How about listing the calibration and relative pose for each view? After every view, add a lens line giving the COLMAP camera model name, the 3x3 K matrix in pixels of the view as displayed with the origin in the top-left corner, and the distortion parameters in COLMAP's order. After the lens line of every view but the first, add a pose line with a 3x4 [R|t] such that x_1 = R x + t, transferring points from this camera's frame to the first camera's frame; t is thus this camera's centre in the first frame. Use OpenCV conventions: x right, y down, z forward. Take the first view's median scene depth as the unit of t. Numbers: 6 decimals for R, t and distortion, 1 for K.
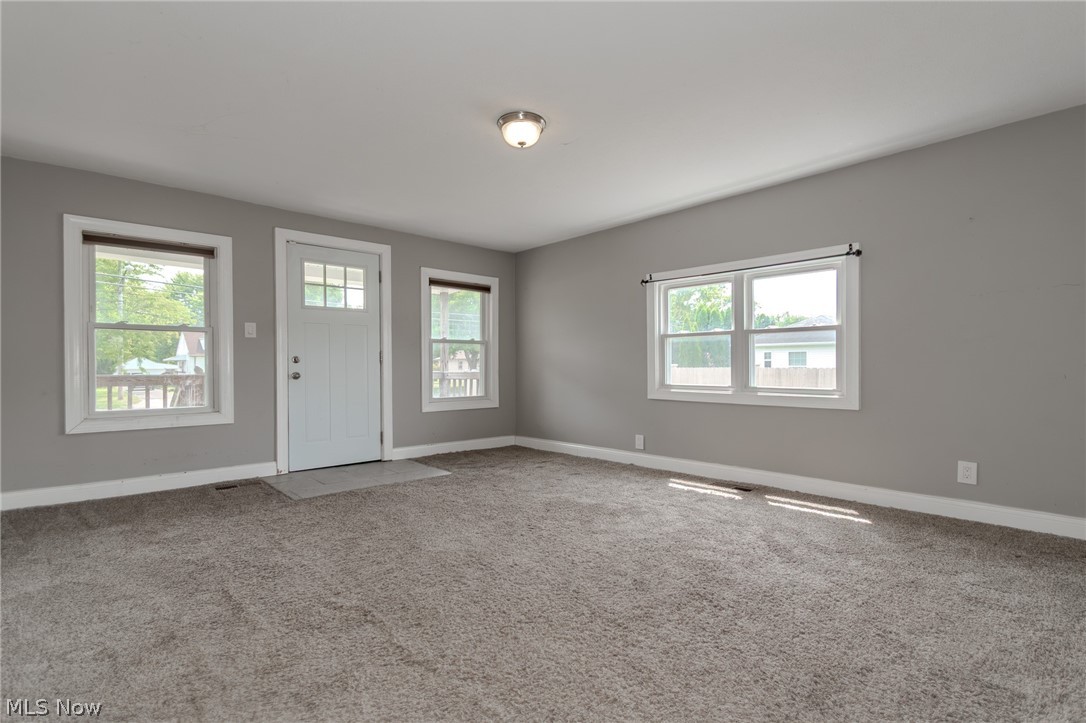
lens RADIAL K [[517.2, 0, 538.4], [0, 517.2, 366.3], [0, 0, 1]] dist [0.019796, -0.002176]
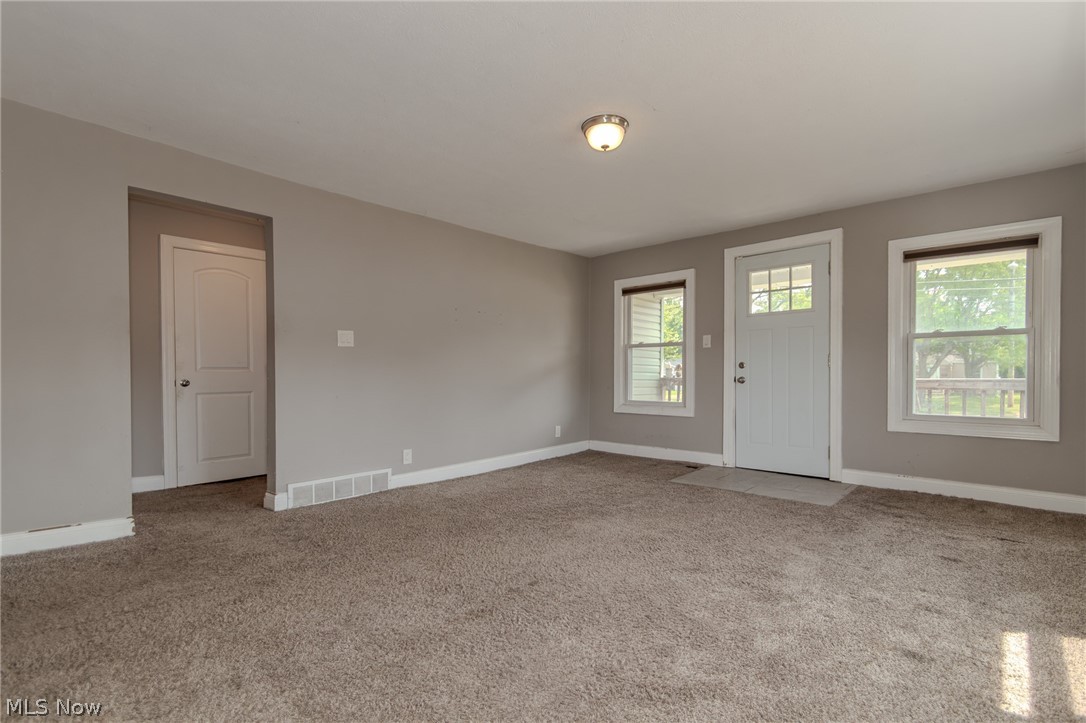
lens RADIAL K [[517.2, 0, 547.4], [0, 517.2, 382.7], [0, 0, 1]] dist [0.019796, -0.002176]
pose [[0.107457, 0.017818, -0.994050, 0.574645], [-0.000340, 0.999840, 0.017885, 0.004608], [0.994210, -0.001584, 0.107445, 0.484309]]
